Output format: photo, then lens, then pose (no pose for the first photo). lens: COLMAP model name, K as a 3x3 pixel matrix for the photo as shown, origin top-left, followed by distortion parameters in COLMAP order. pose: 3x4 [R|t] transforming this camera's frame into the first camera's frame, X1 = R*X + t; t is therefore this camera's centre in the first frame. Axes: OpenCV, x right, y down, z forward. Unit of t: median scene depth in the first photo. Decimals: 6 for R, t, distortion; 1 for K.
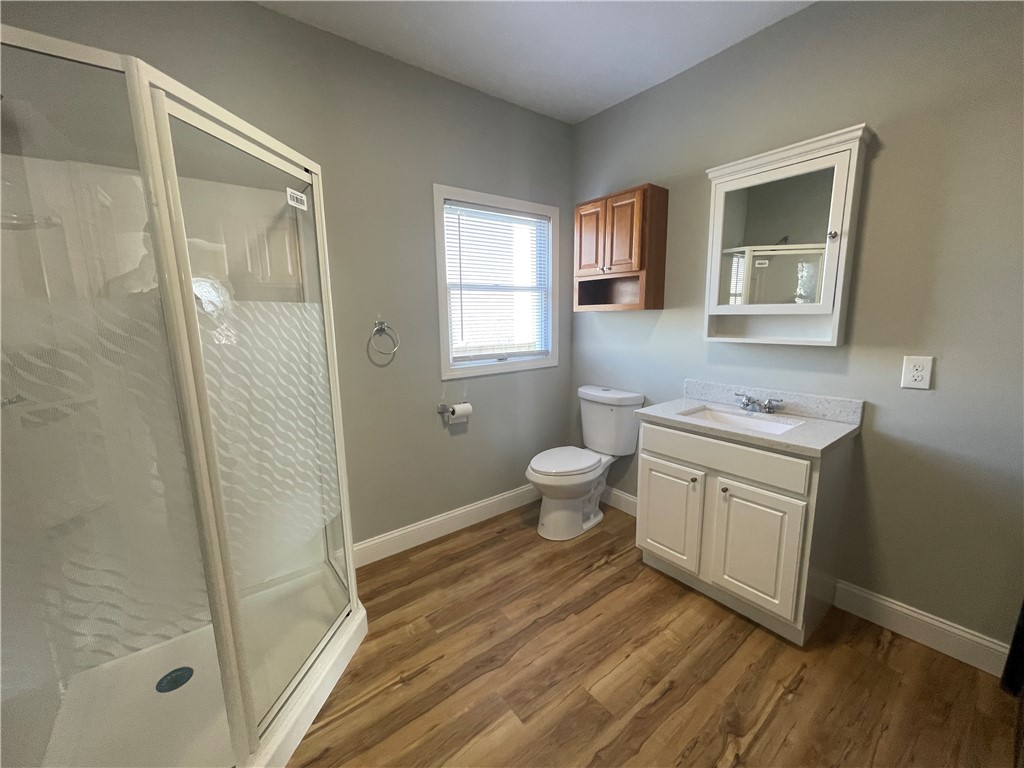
lens RADIAL K [[410.8, 0, 509.0], [0, 410.8, 382.2], [0, 0, 1]] dist [-0.004953, -0.000485]
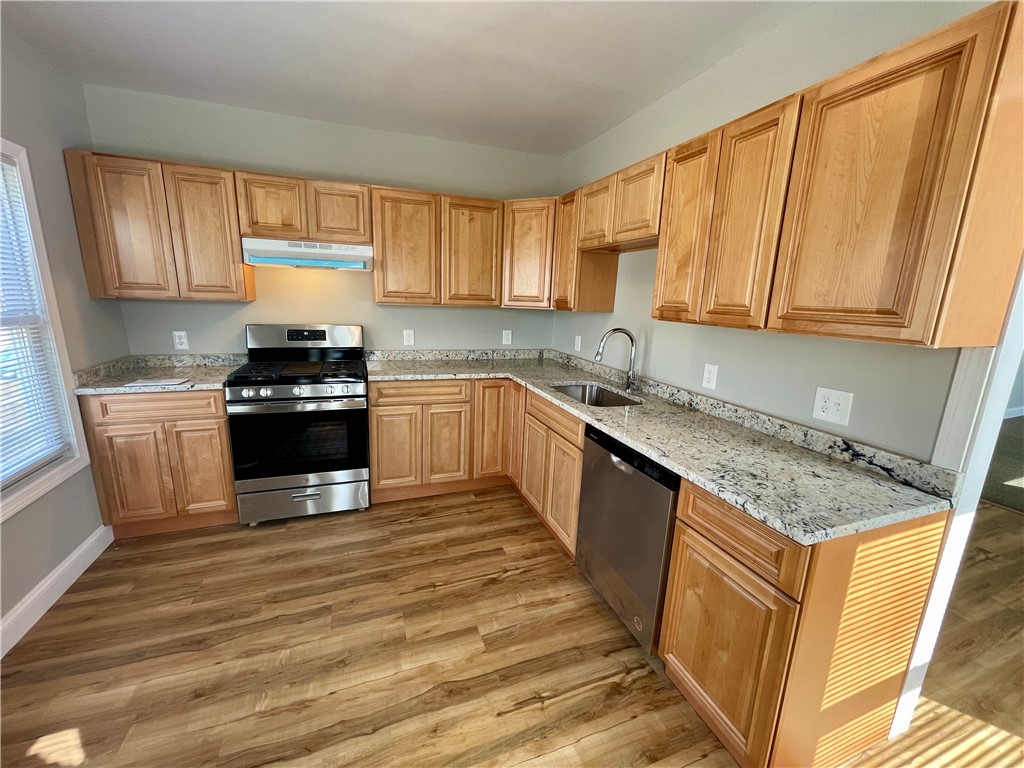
lens RADIAL K [[410.8, 0, 511.7], [0, 410.8, 385.4], [0, 0, 1]] dist [-0.004953, -0.000485]
pose [[-0.953143, -0.074396, 0.293228, -0.413786], [0.037965, 0.932211, 0.359920, -0.330464], [-0.300127, 0.354188, -0.885706, 1.590596]]
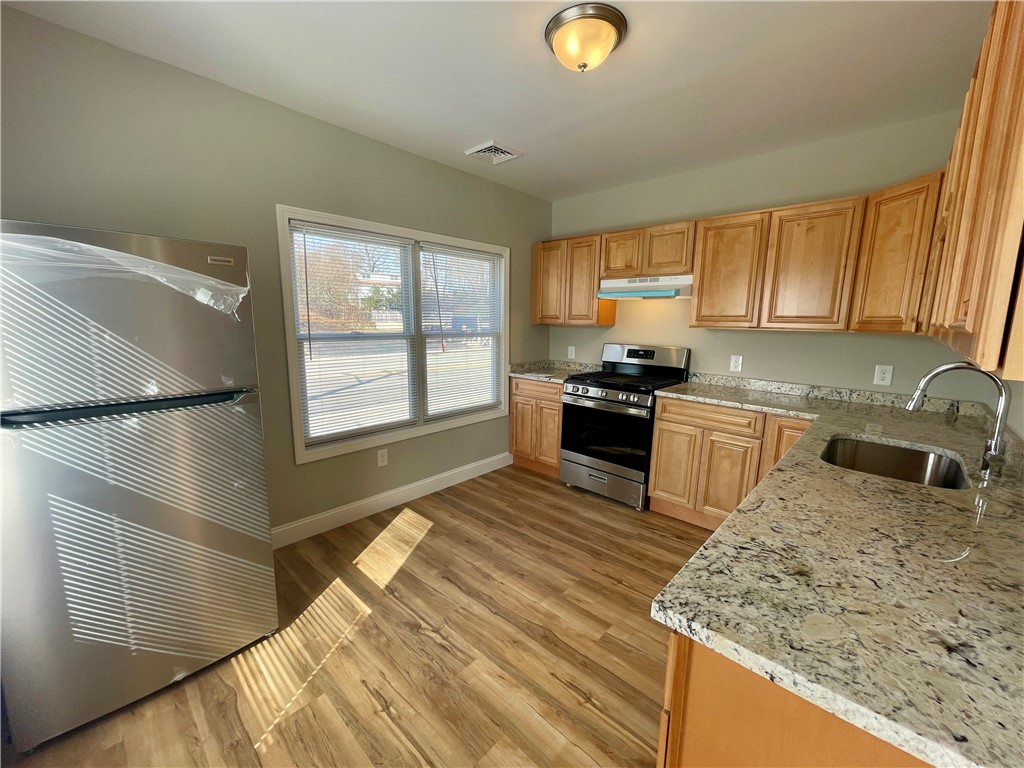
lens RADIAL K [[410.8, 0, 507.2], [0, 410.8, 385.0], [0, 0, 1]] dist [-0.004953, -0.000485]
pose [[-0.145942, -0.139273, 0.979441, -1.083201], [0.154490, 0.974686, 0.161616, -0.217736], [-0.977156, 0.174900, -0.120731, 1.152791]]
